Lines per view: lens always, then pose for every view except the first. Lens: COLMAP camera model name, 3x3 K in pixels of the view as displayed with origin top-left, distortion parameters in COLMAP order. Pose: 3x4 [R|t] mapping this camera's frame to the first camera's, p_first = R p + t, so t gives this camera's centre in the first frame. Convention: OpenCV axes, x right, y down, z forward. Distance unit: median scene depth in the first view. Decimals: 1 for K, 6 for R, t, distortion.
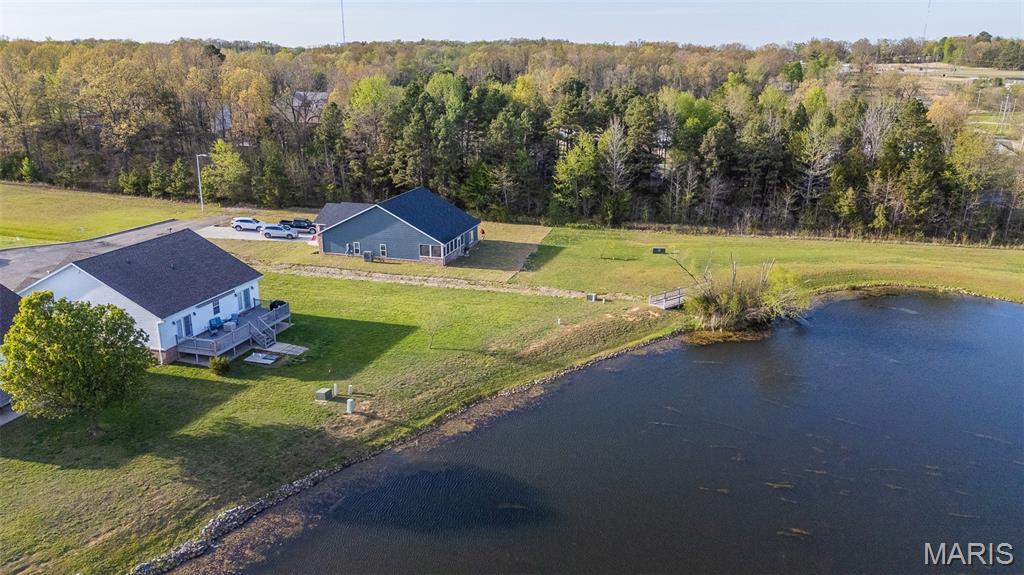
lens RADIAL K [[754.3, 0, 512.0], [0, 754.3, 287.5], [0, 0, 1]] dist [0.071259, -0.057185]
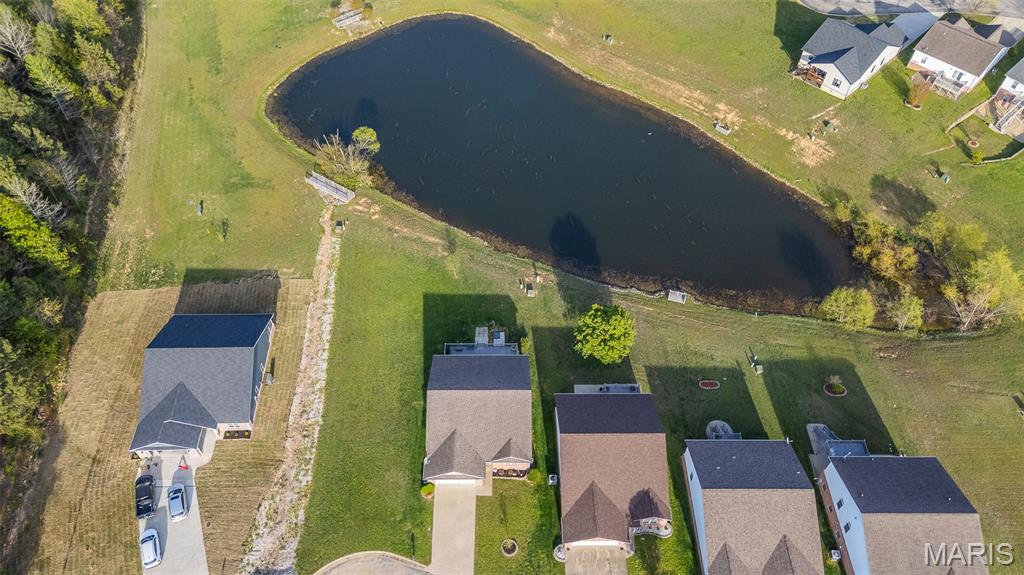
lens RADIAL K [[763.4, 0, 512.0], [0, 763.4, 287.5], [0, 0, 1]] dist [0.072116, -0.057626]
pose [[-0.300789, -0.748289, 0.591261, -1.261635], [0.260927, 0.531746, 0.805707, -1.360355], [-0.917302, 0.396624, 0.035305, 0.828538]]
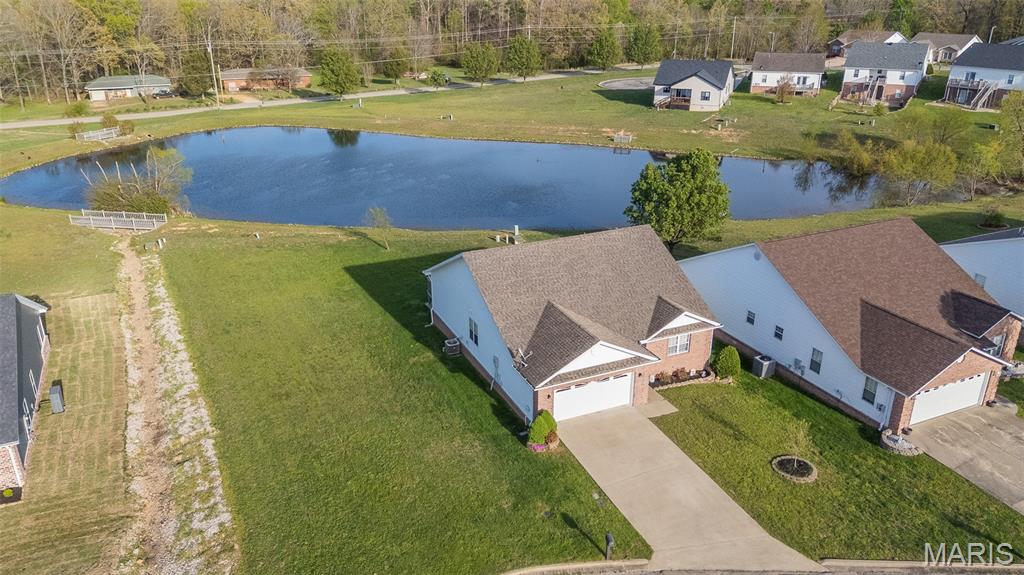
lens RADIAL K [[763.4, 0, 512.0], [0, 763.4, 287.5], [0, 0, 1]] dist [0.072116, -0.057626]
pose [[-0.664980, -0.287615, 0.689260, -0.999128], [0.212676, 0.811745, 0.543910, -0.432385], [-0.715940, 0.508279, -0.478625, 1.433779]]
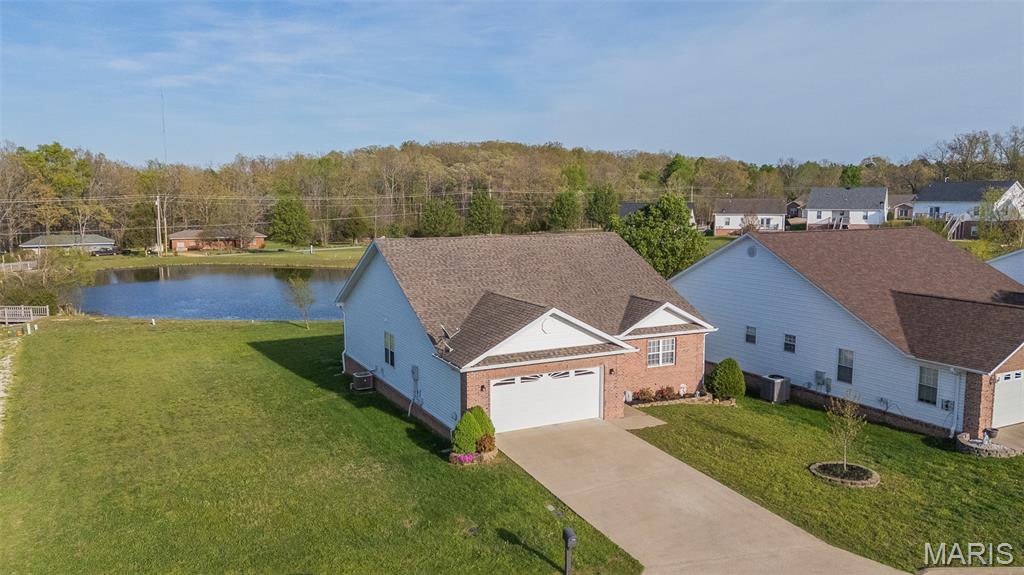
lens RADIAL K [[771.9, 0, 514.0], [0, 771.9, 284.4], [0, 0, 1]] dist [0.074526, -0.064085]
pose [[-0.696504, -0.089030, 0.712009, -0.936298], [0.204893, 0.926284, 0.316255, -0.209488], [-0.687678, 0.366158, -0.626918, 1.401189]]
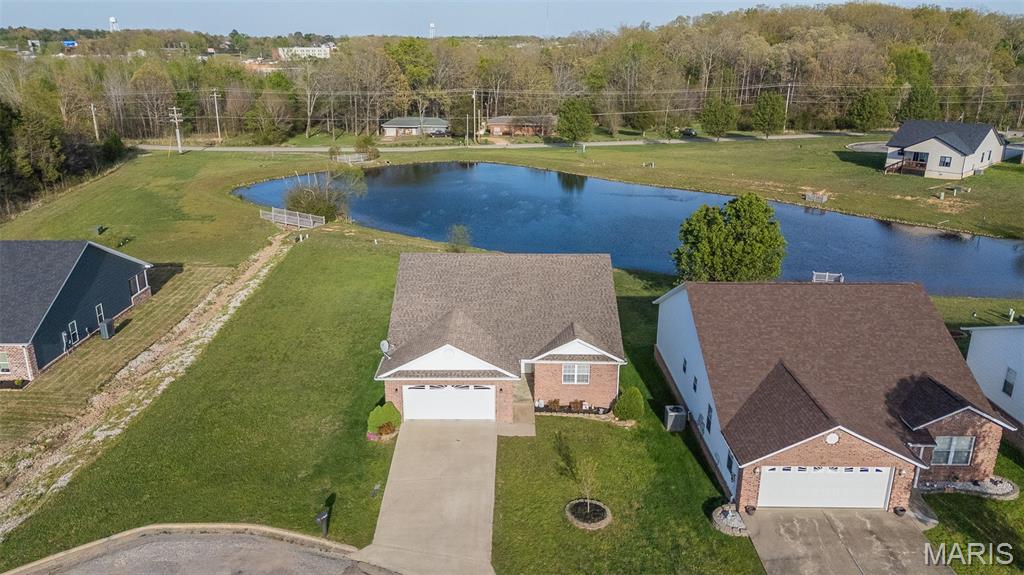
lens RADIAL K [[754.3, 0, 512.0], [0, 754.3, 287.5], [0, 0, 1]] dist [0.071259, -0.057185]
pose [[-0.293366, -0.303539, 0.906532, -1.187133], [0.267960, 0.884135, 0.382755, -0.309955], [-0.917678, 0.355202, -0.178039, 1.158656]]
